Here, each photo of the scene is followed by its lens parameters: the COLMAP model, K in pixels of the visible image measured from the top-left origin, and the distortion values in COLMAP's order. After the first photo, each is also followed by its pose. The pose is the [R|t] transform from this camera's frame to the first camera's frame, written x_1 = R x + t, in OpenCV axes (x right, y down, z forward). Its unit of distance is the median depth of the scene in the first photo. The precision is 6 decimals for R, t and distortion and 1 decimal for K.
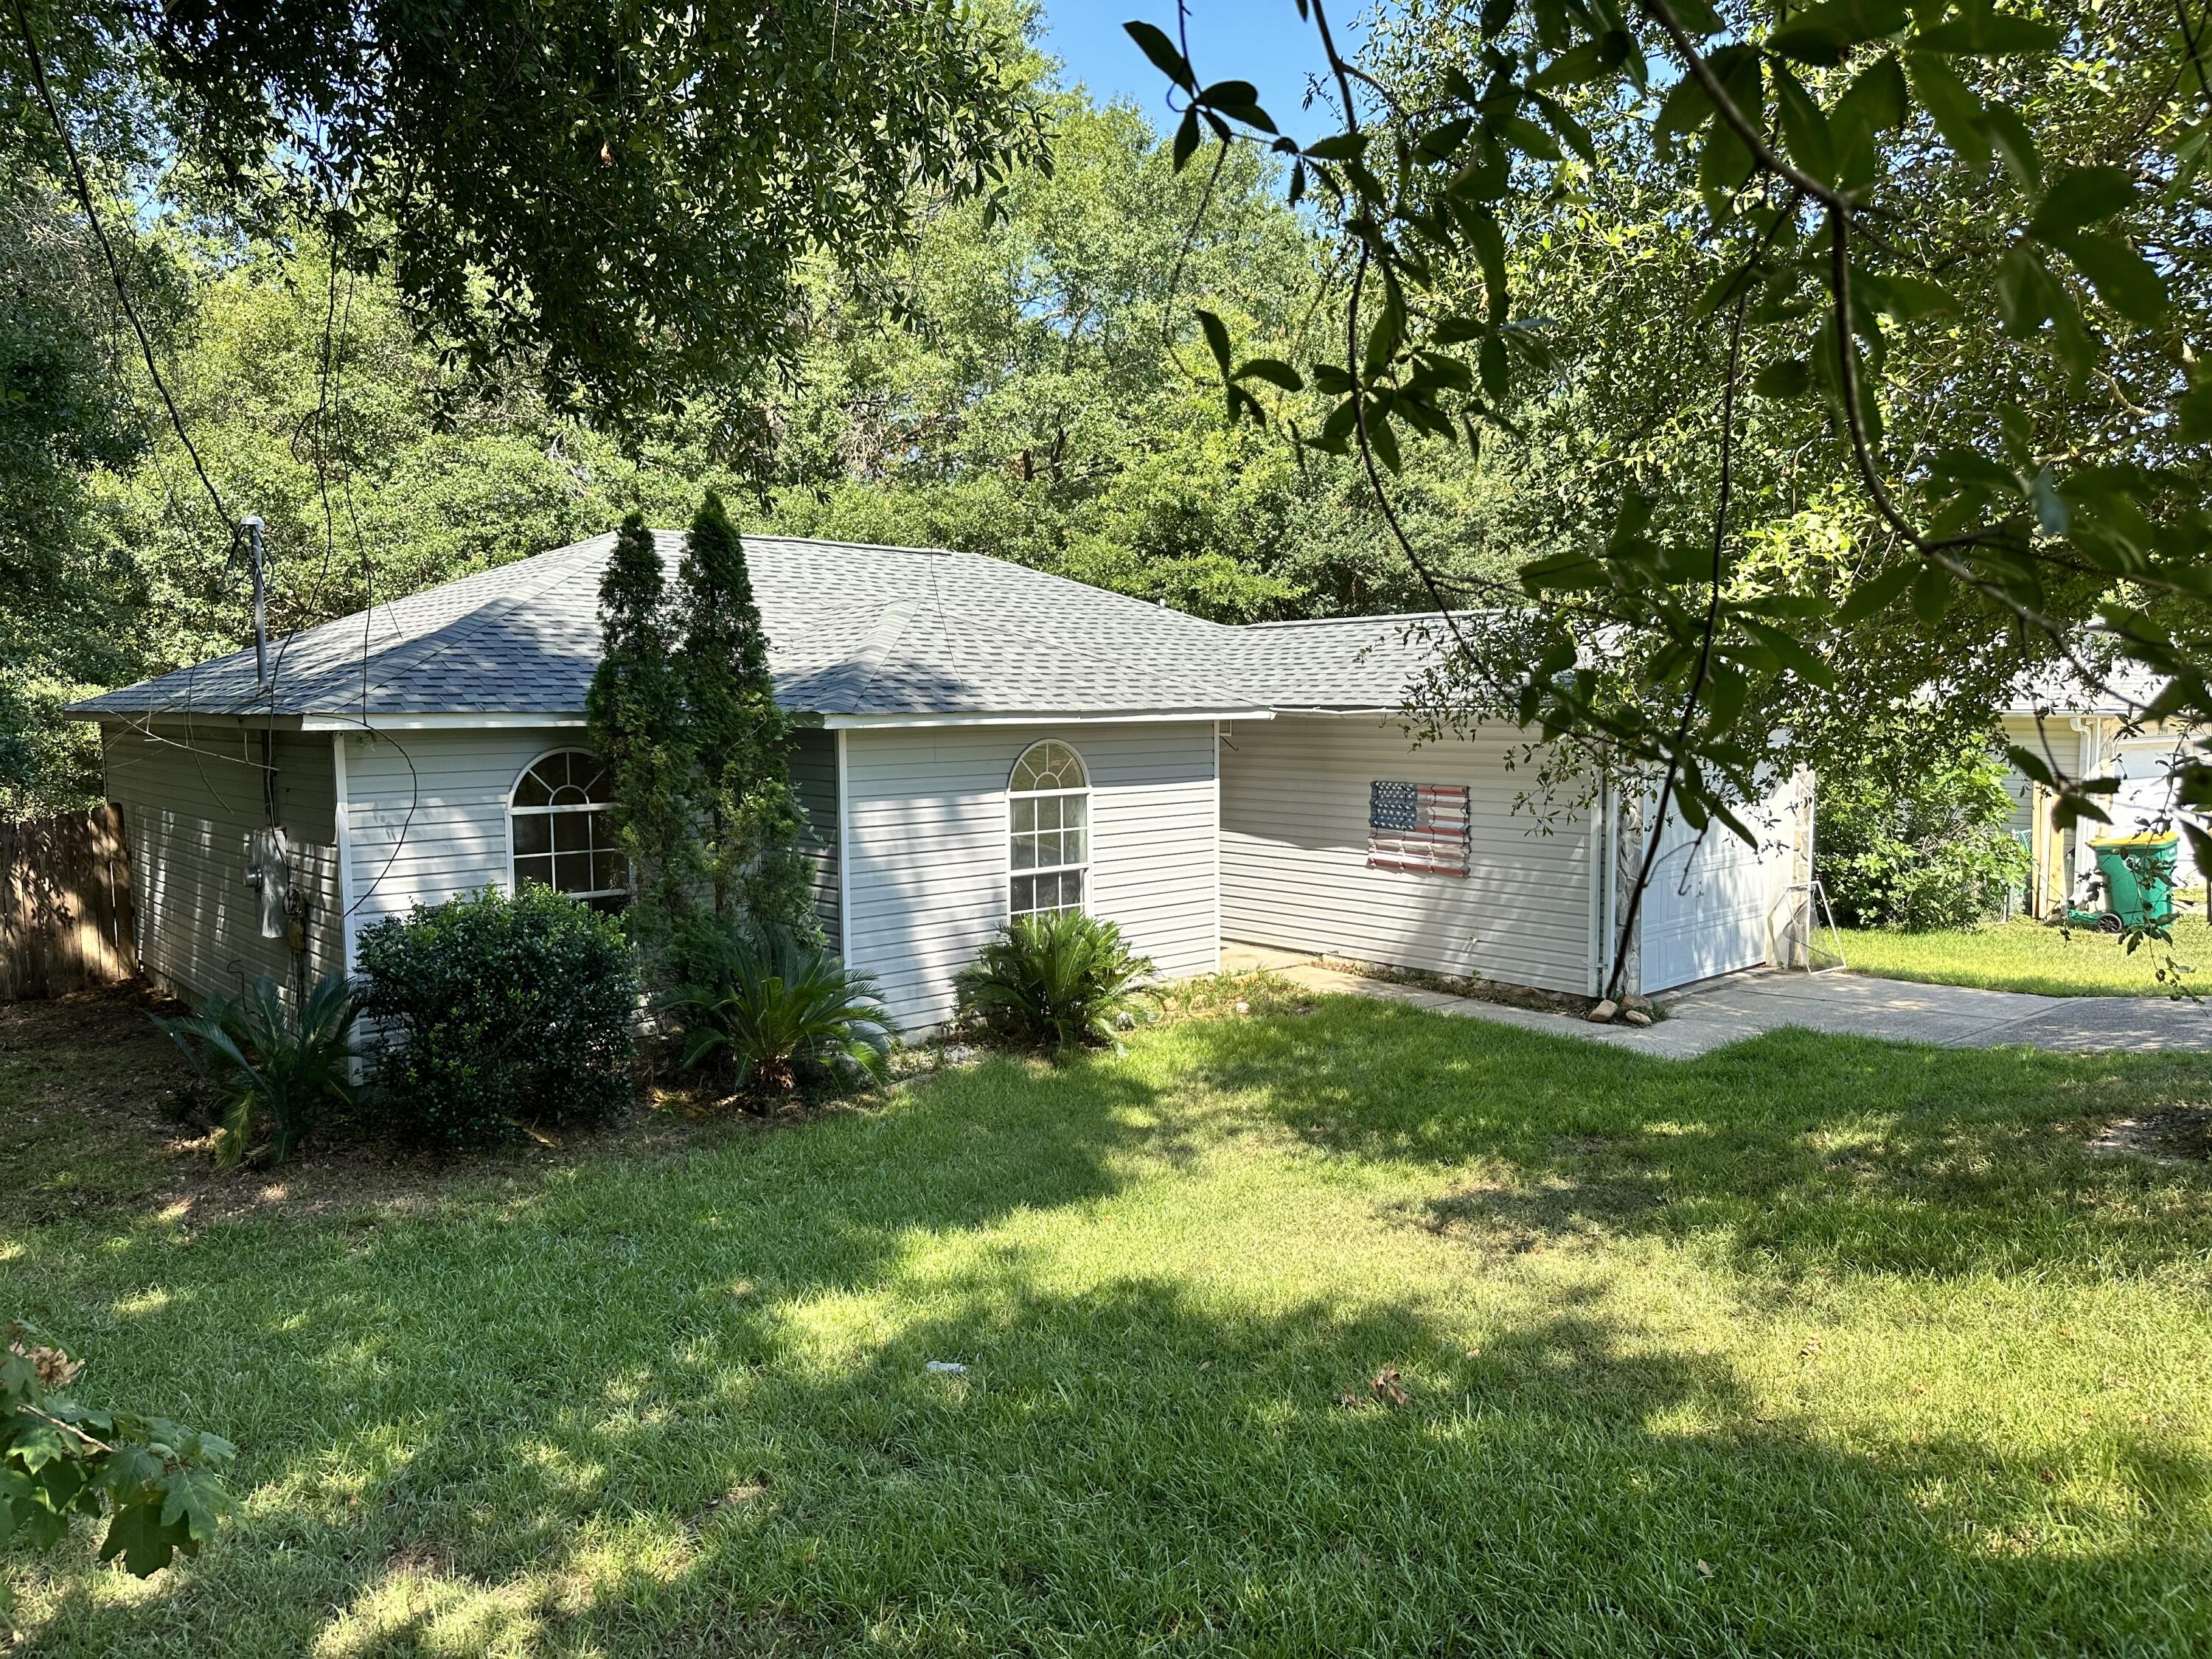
lens RADIAL K [[1558.0, 0, 1108.8], [0, 1558.0, 835.8], [0, 0, 1]] dist [0.052324, -0.068632]
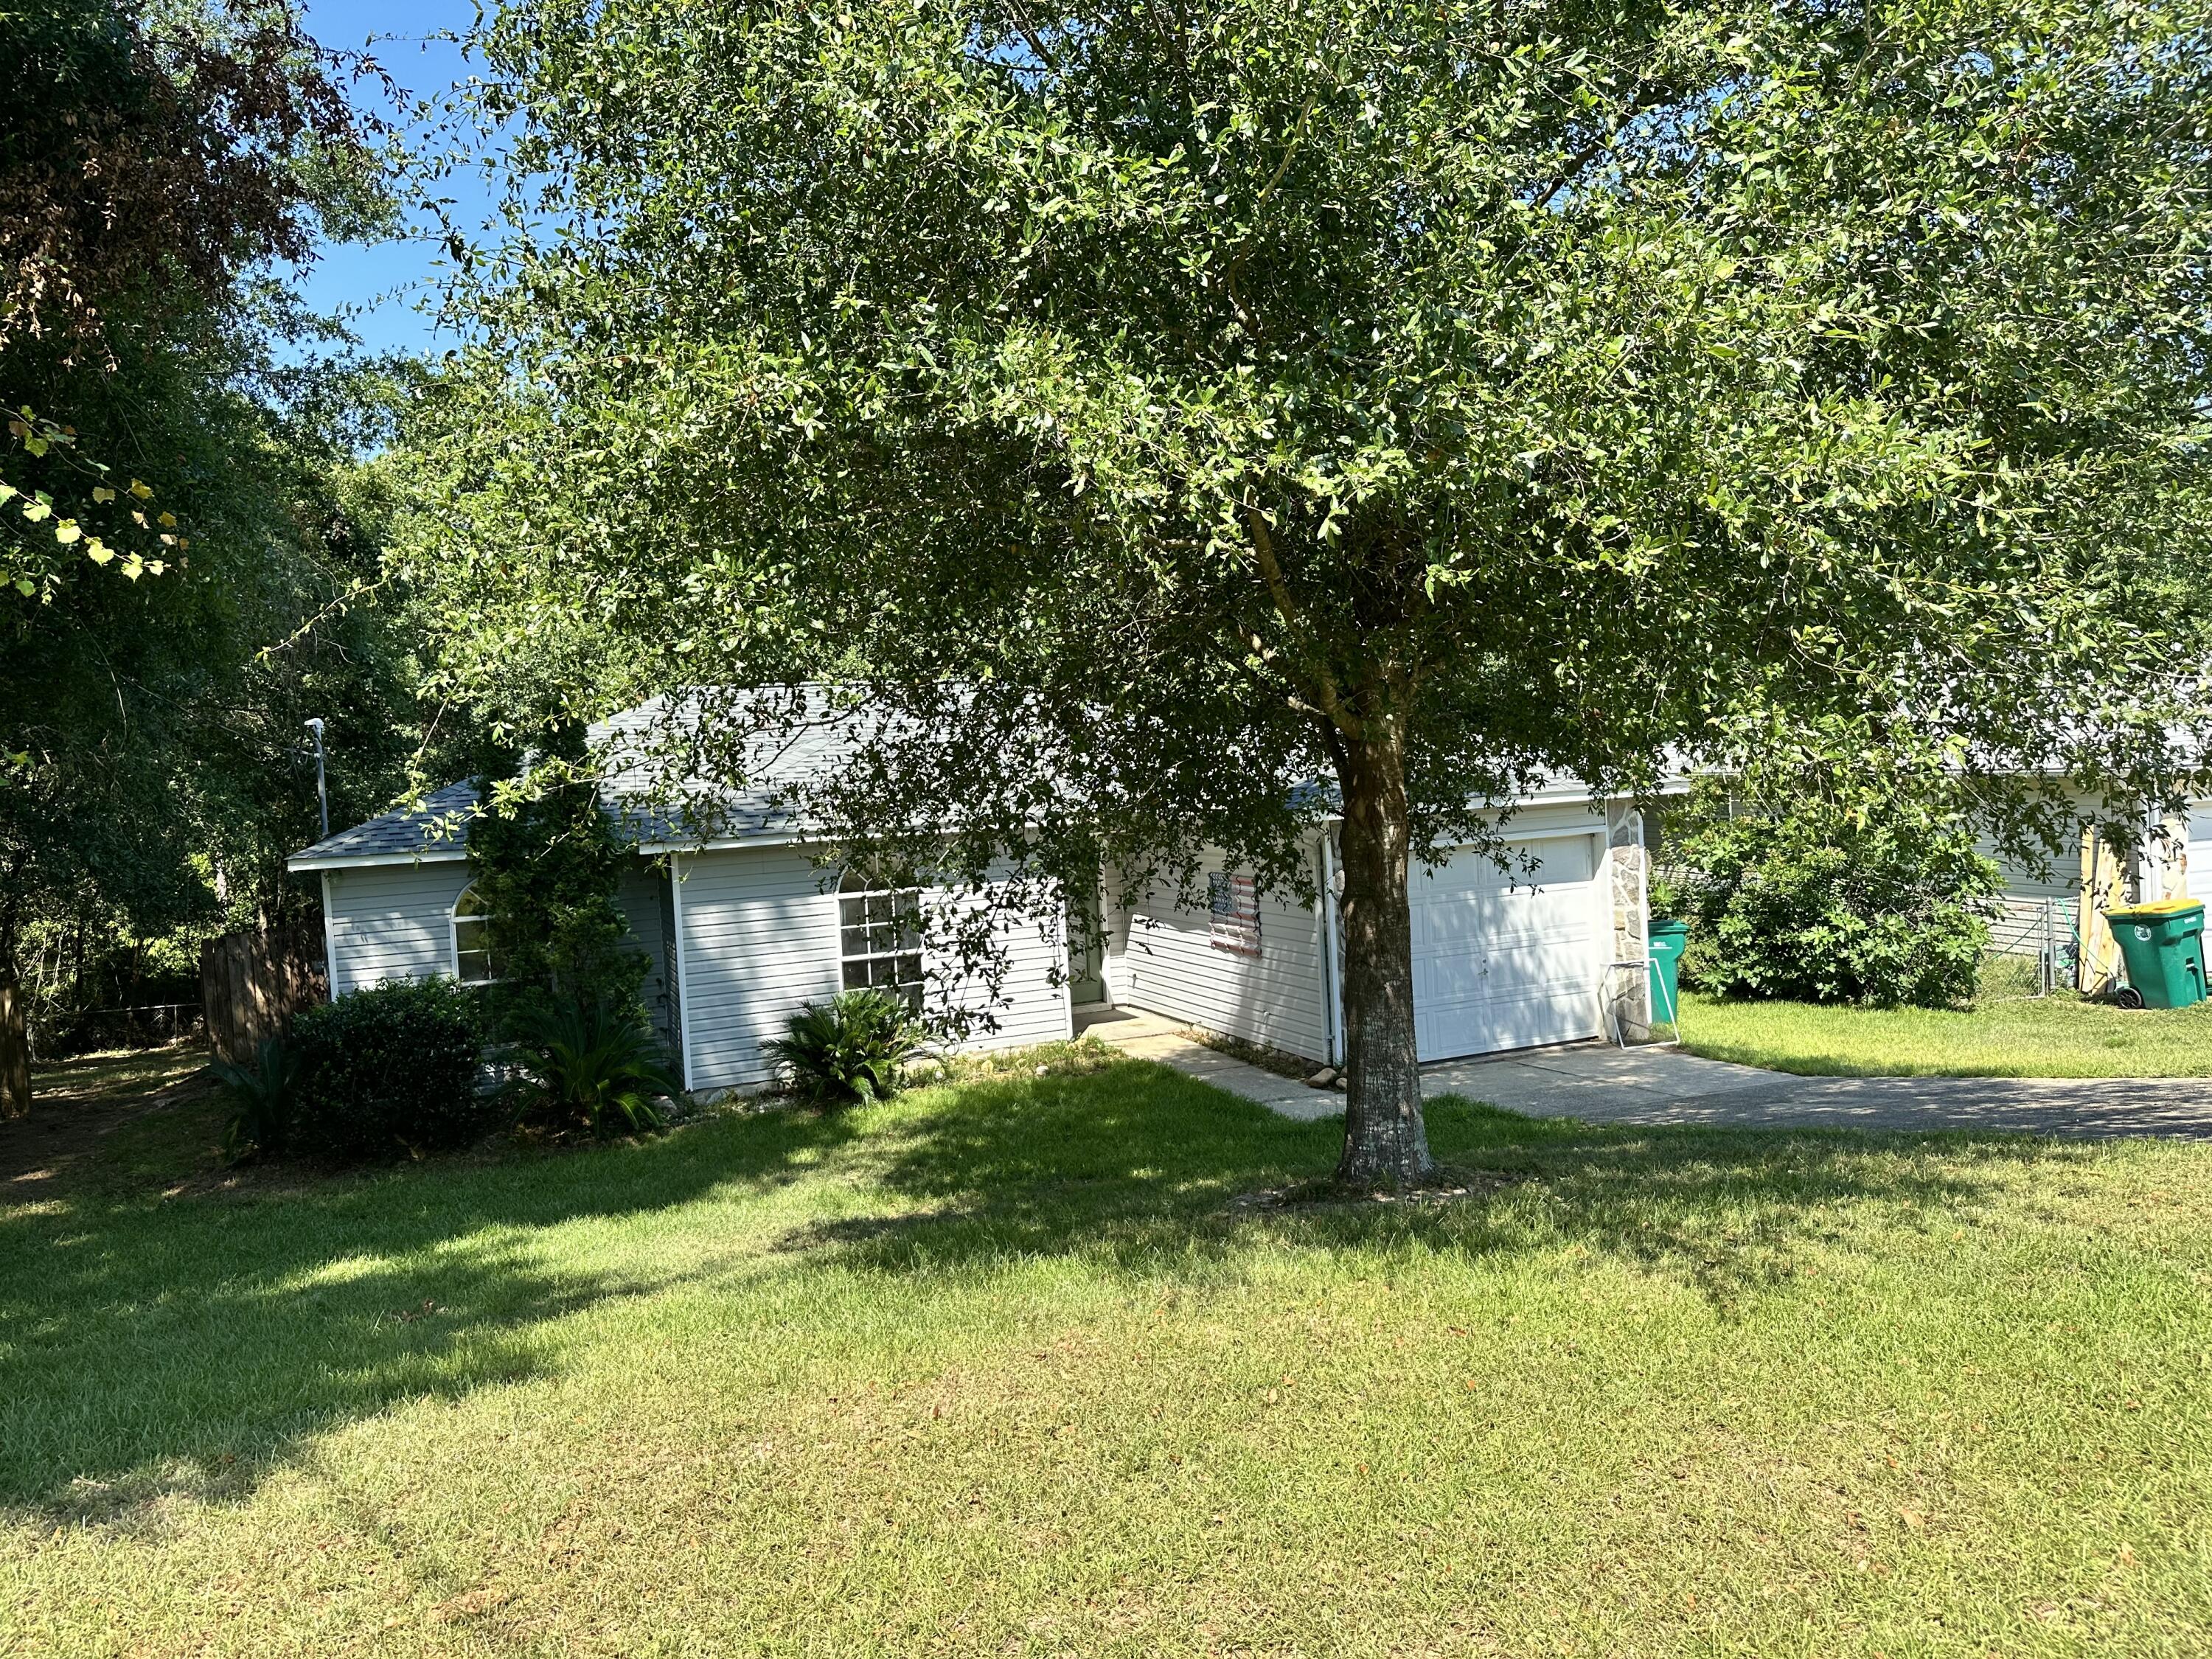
lens RADIAL K [[1558.0, 0, 1106.1], [0, 1558.0, 822.3], [0, 0, 1]] dist [0.052324, -0.068632]
pose [[0.947060, -0.033158, -0.319341, 0.545030], [0.018720, 0.998663, -0.048176, -0.021306], [0.320512, 0.039647, 0.946414, -0.123674]]
